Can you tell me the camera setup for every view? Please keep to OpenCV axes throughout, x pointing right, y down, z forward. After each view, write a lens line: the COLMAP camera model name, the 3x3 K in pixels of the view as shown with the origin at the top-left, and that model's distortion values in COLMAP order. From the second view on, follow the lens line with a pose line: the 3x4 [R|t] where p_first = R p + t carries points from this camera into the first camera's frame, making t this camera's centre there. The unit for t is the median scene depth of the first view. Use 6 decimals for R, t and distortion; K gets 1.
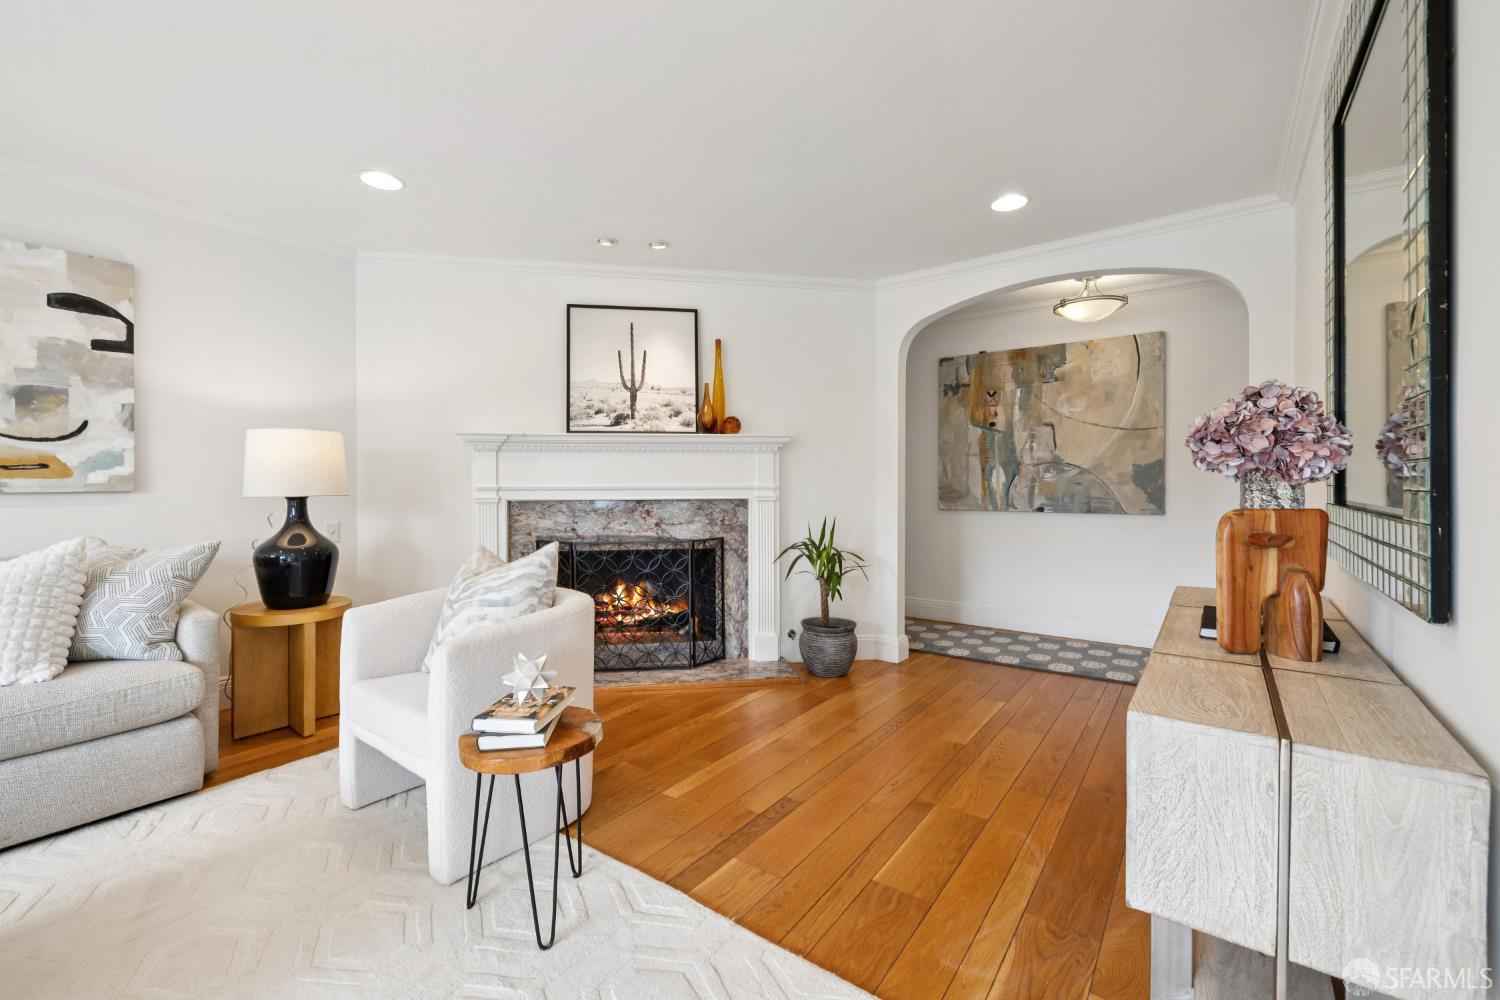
lens RADIAL K [[653.4, 0, 749.0], [0, 653.4, 487.6], [0, 0, 1]] dist [-0.000087, -0.000319]
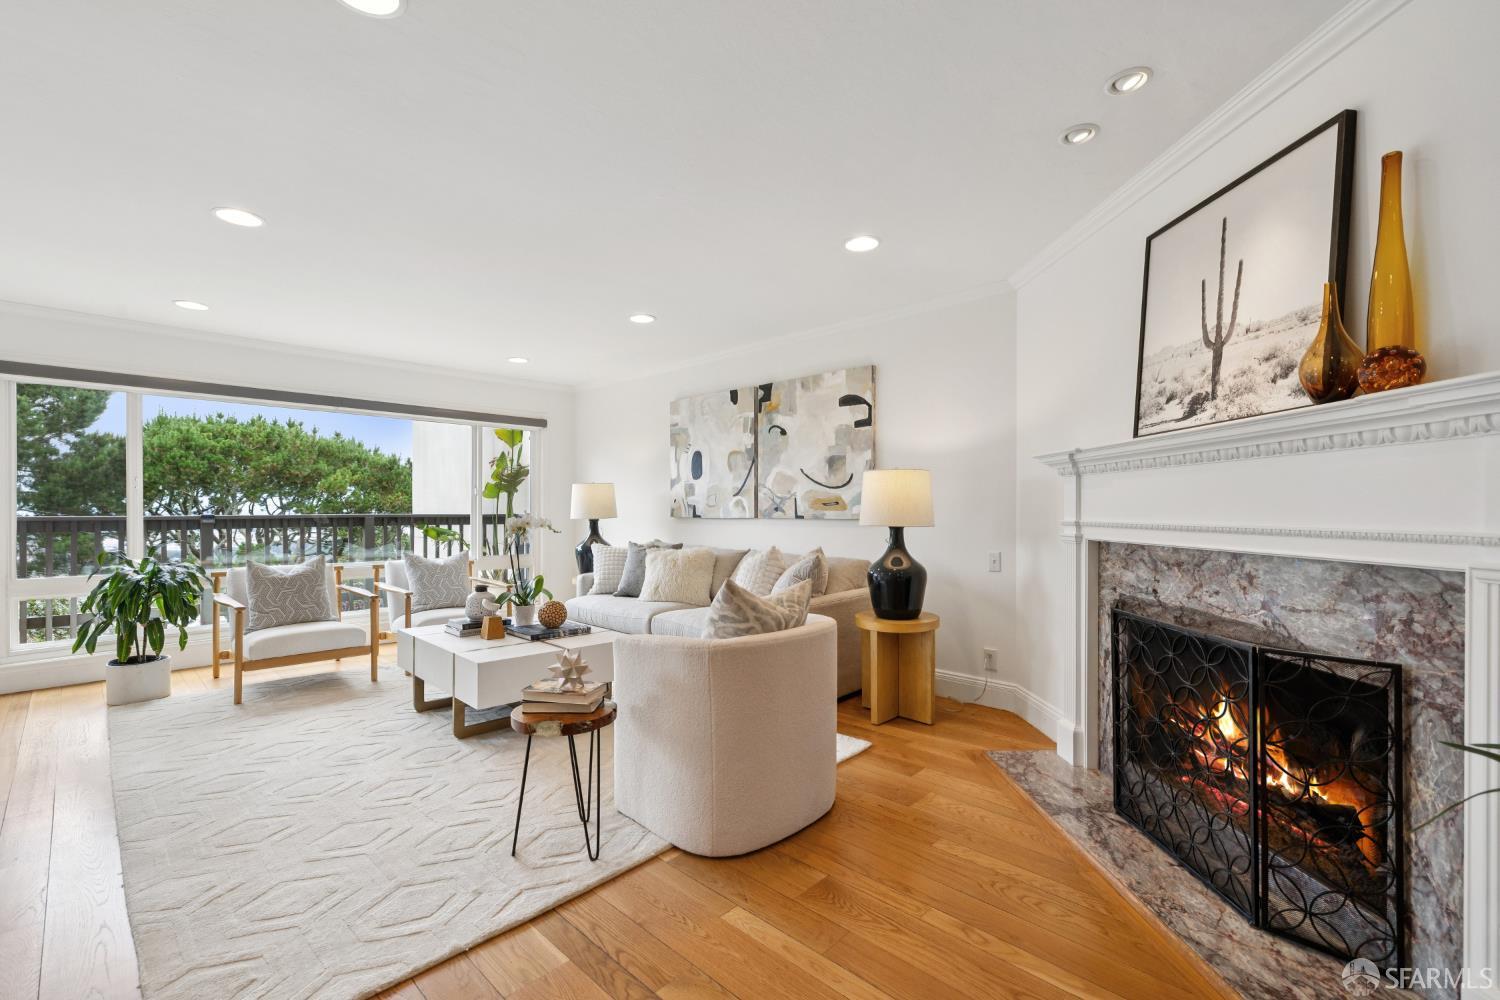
lens RADIAL K [[653.4, 0, 750.0], [0, 653.4, 508.6], [0, 0, 1]] dist [-0.000087, -0.000319]
pose [[-0.151484, 0.003311, -0.988454, 0.411595], [-0.002241, 0.999991, 0.003693, -0.017042], [0.988457, 0.002775, -0.151475, 0.710007]]
